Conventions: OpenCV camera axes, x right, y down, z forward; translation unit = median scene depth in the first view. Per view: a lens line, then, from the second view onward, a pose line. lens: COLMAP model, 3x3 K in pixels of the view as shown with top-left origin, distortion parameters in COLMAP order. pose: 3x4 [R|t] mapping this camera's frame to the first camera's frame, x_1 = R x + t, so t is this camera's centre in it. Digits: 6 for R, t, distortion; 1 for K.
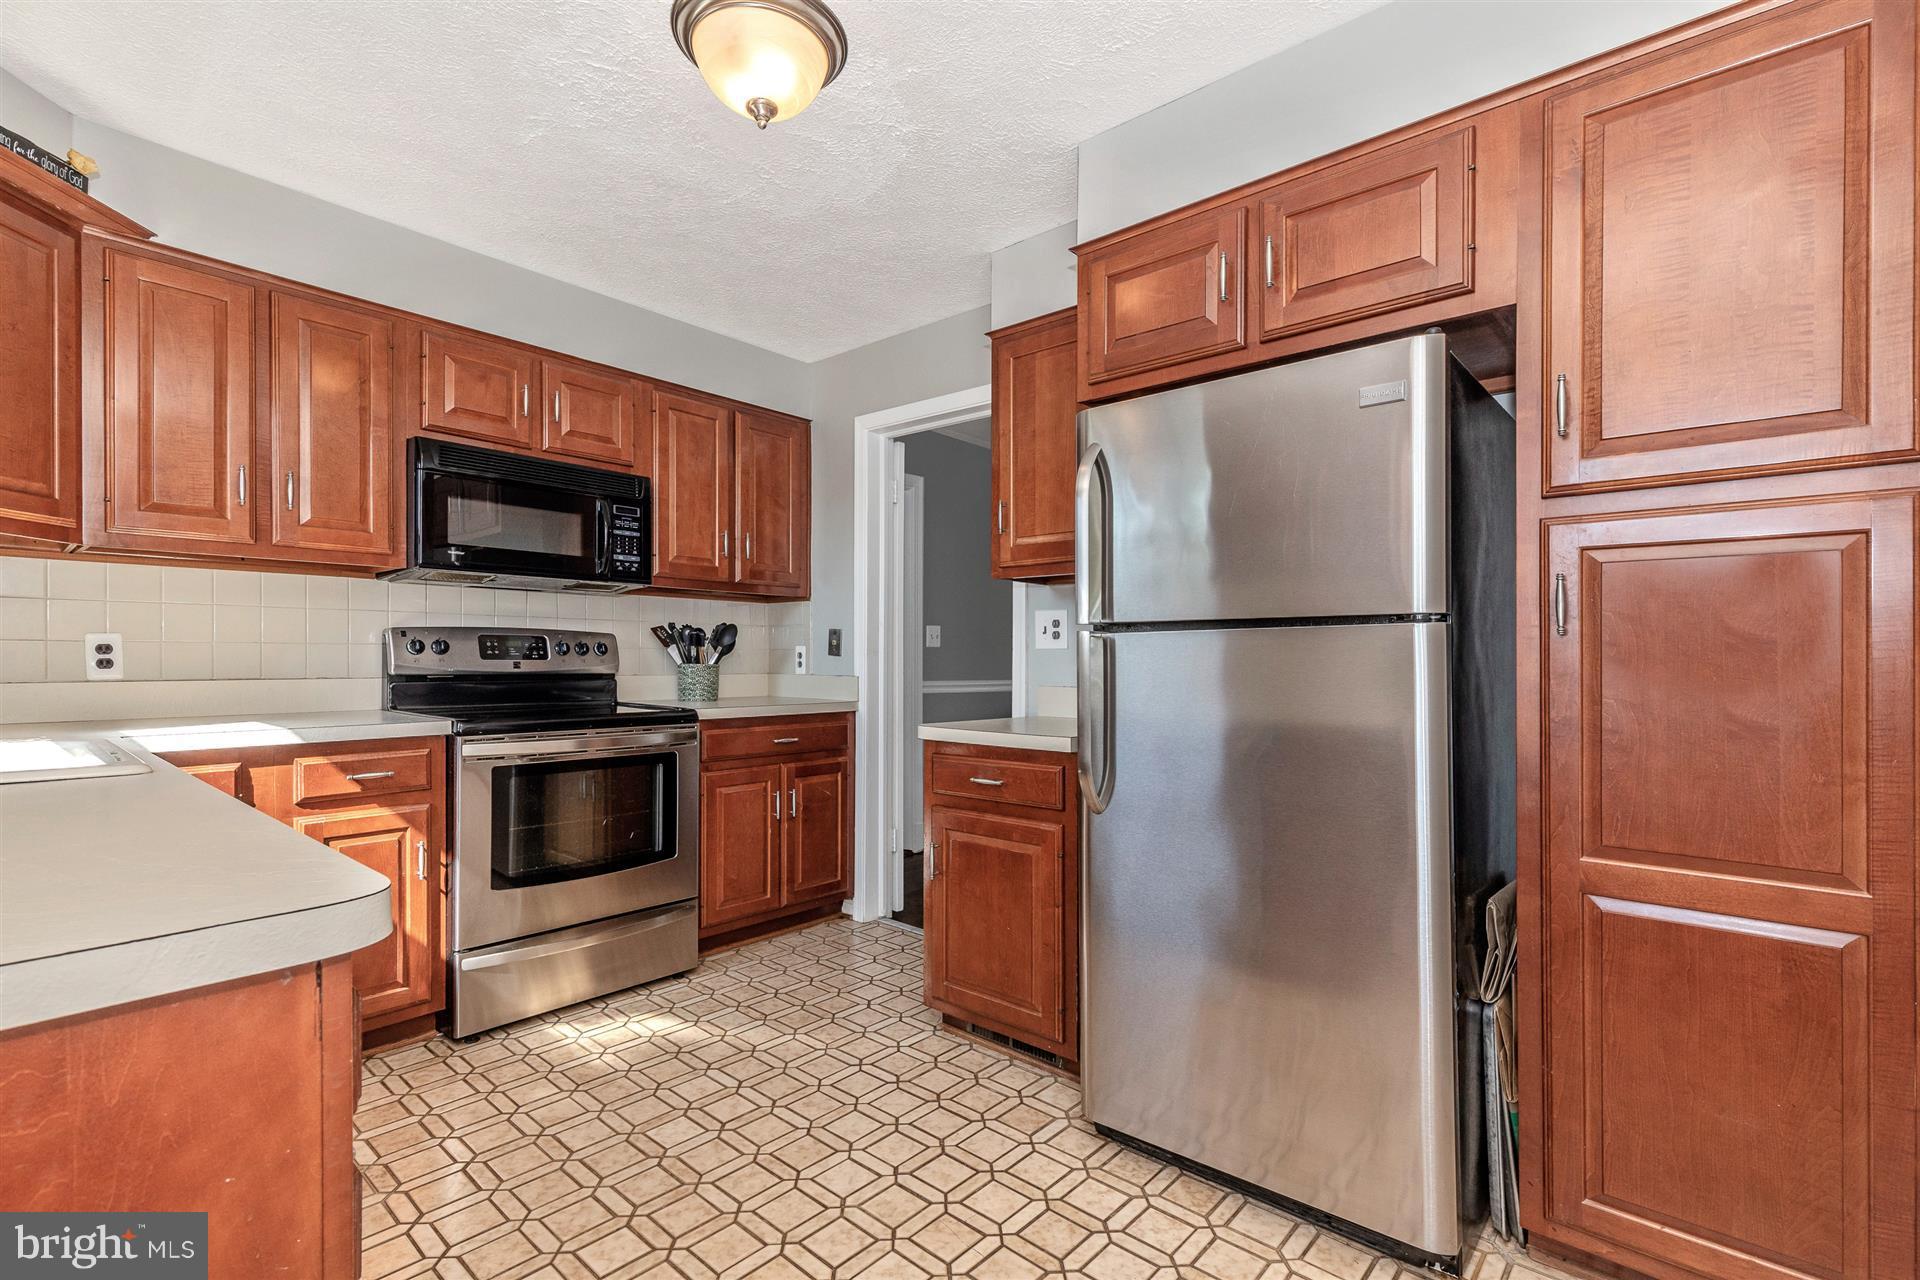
lens RADIAL K [[900.0, 0, 985.0], [0, 900.0, 645.3], [0, 0, 1]] dist [0.001830, -0.000437]
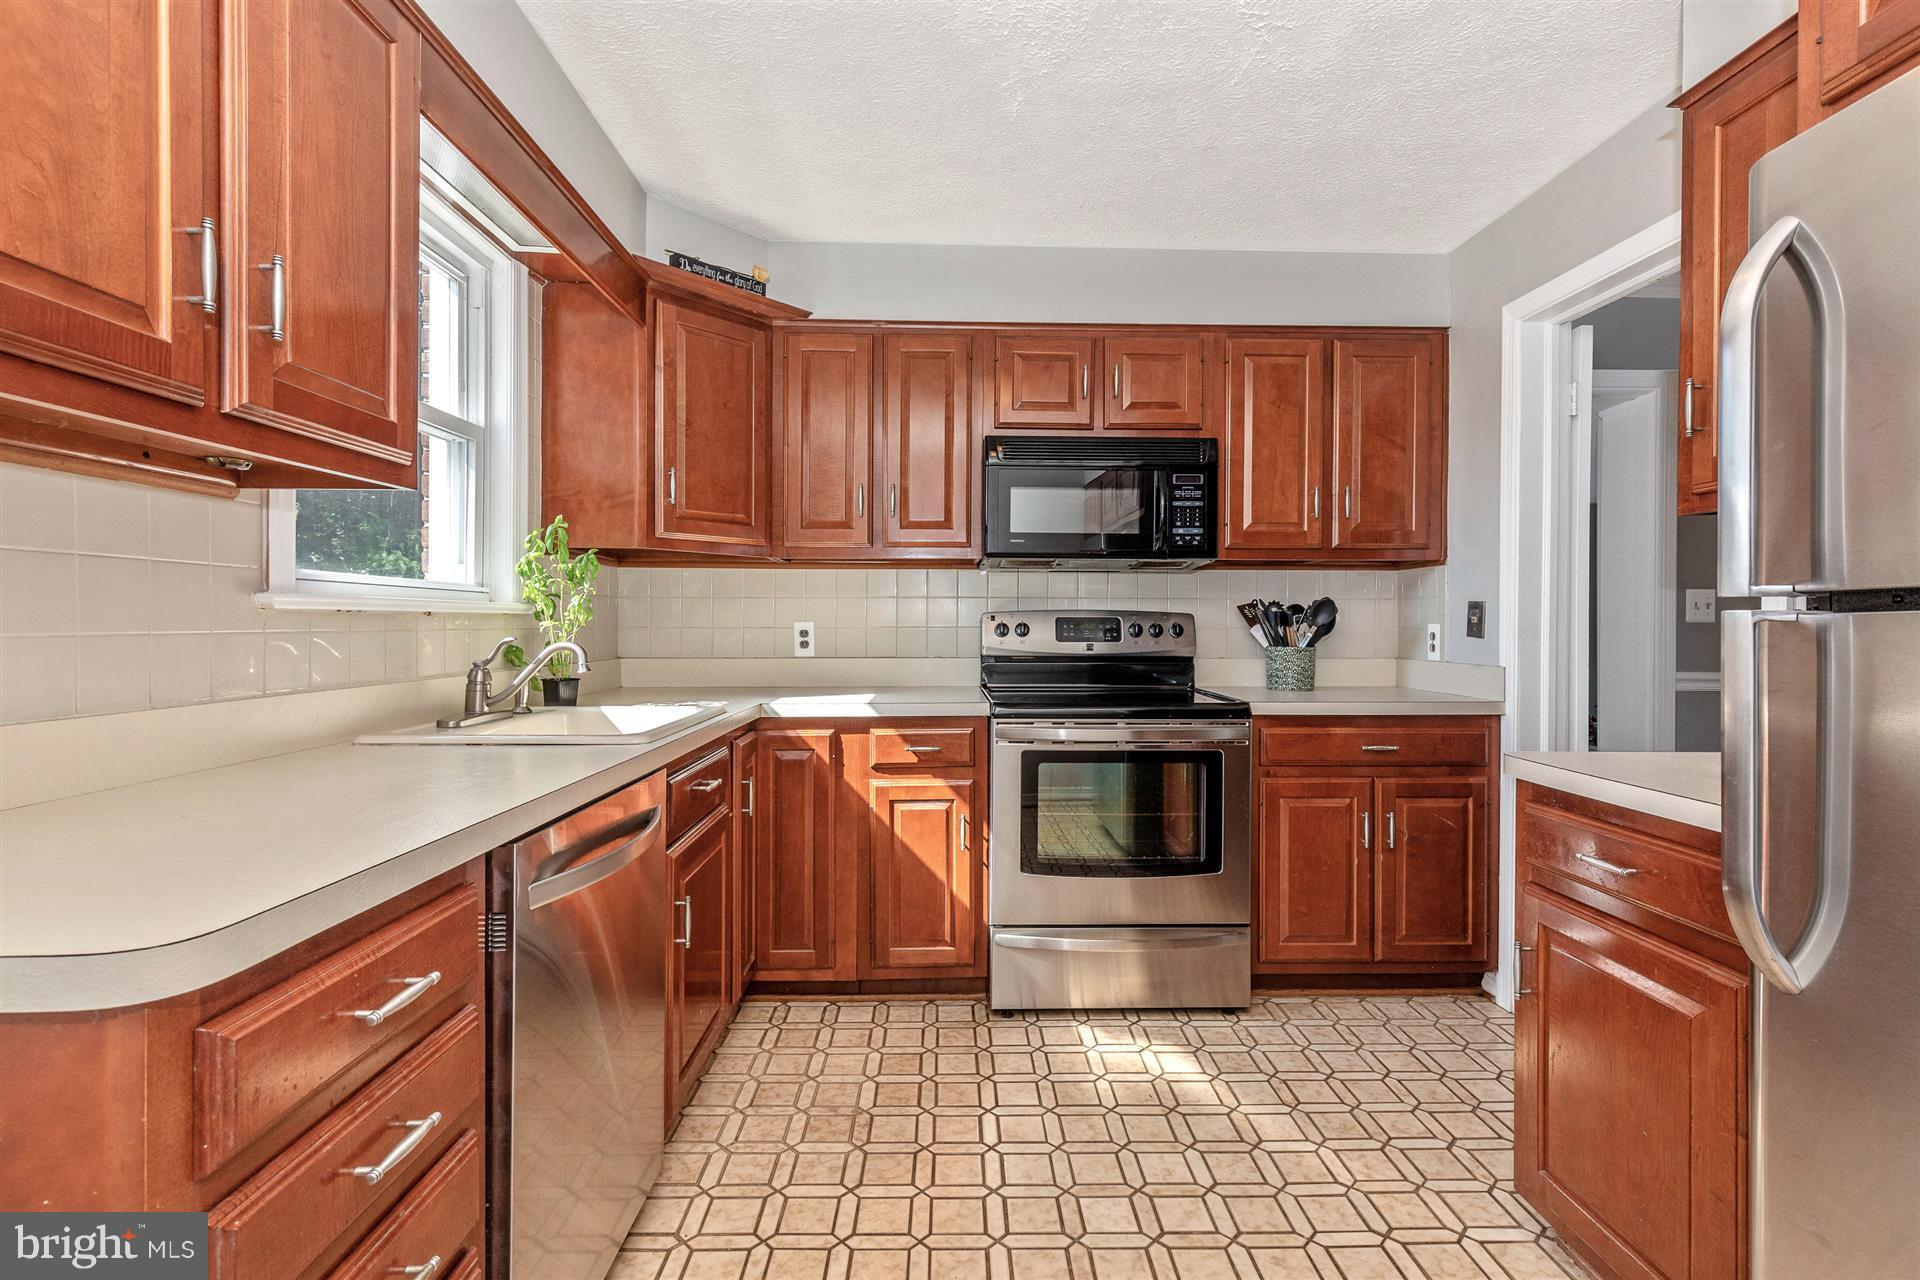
lens RADIAL K [[886.9, 0, 958.7], [0, 886.9, 622.2], [0, 0, 1]] dist [0.002858, -0.000786]
pose [[0.652611, -0.006251, -0.757667, 0.132522], [0.013167, 0.999909, 0.003091, -0.010653], [0.757578, -0.011994, 0.652634, 0.244681]]
